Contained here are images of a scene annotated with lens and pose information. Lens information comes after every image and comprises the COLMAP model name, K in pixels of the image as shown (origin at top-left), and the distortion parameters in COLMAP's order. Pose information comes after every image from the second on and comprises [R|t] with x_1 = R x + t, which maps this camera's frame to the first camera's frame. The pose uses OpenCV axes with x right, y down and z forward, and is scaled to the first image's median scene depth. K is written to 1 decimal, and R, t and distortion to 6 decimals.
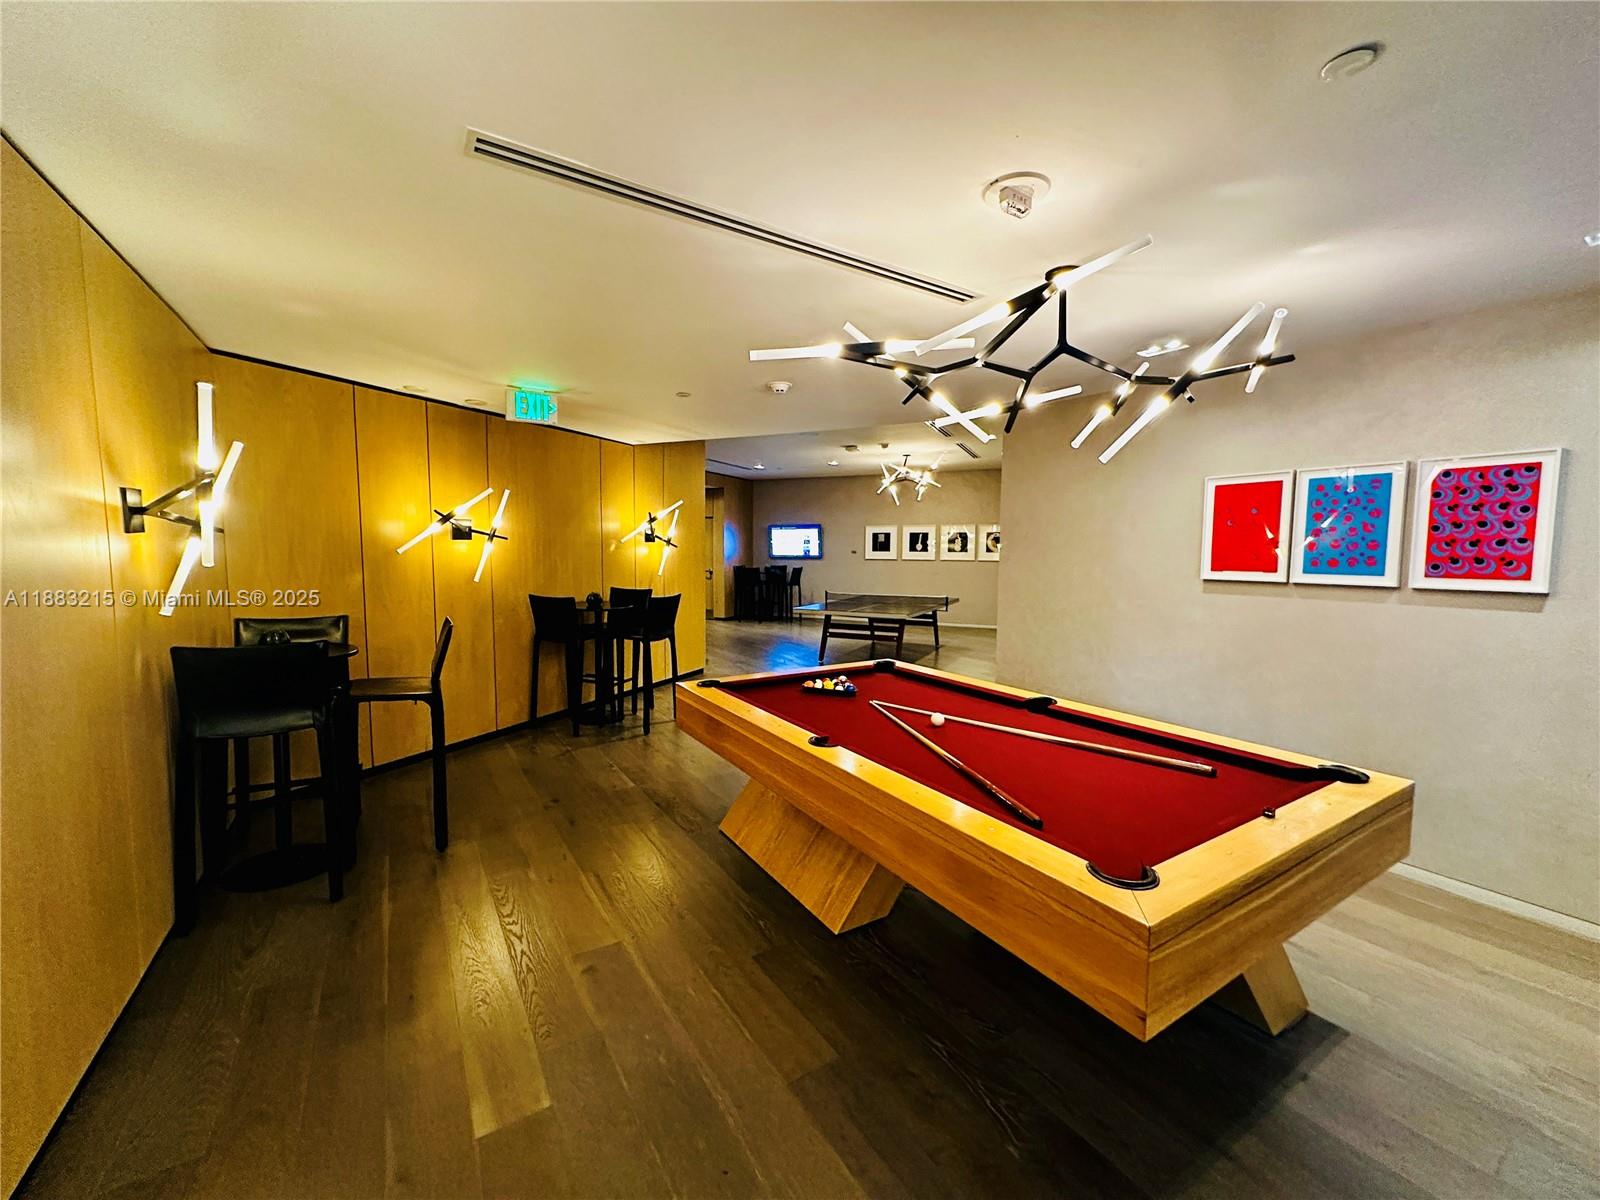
lens RADIAL K [[636.0, 0, 800.0], [0, 636.0, 600.0], [0, 0, 1]] dist [-0.000098, -0.000133]
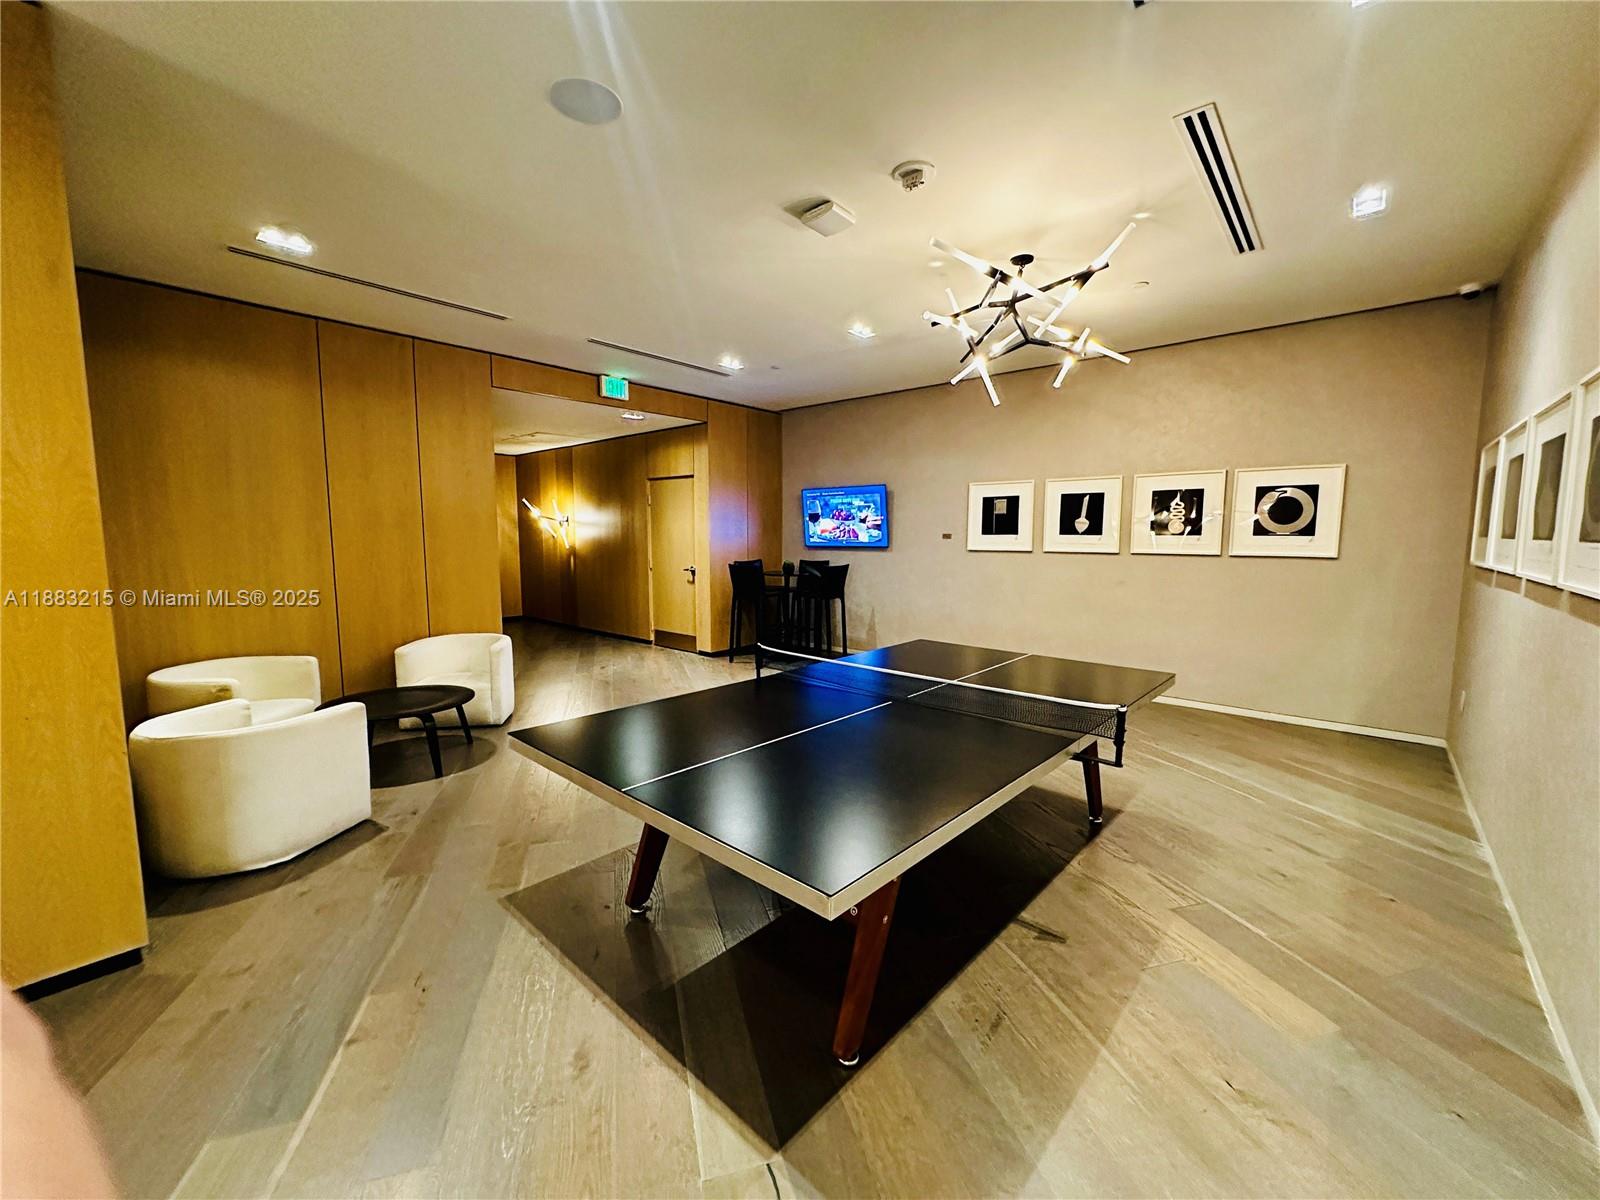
lens RADIAL K [[636.0, 0, 800.0], [0, 636.0, 600.0], [0, 0, 1]] dist [-0.000098, -0.000133]
pose [[0.957602, 0.027401, -0.286790, 0.123669], [-0.021340, 0.999478, 0.024240, -0.035218], [0.287304, -0.017092, 0.957687, 0.492648]]
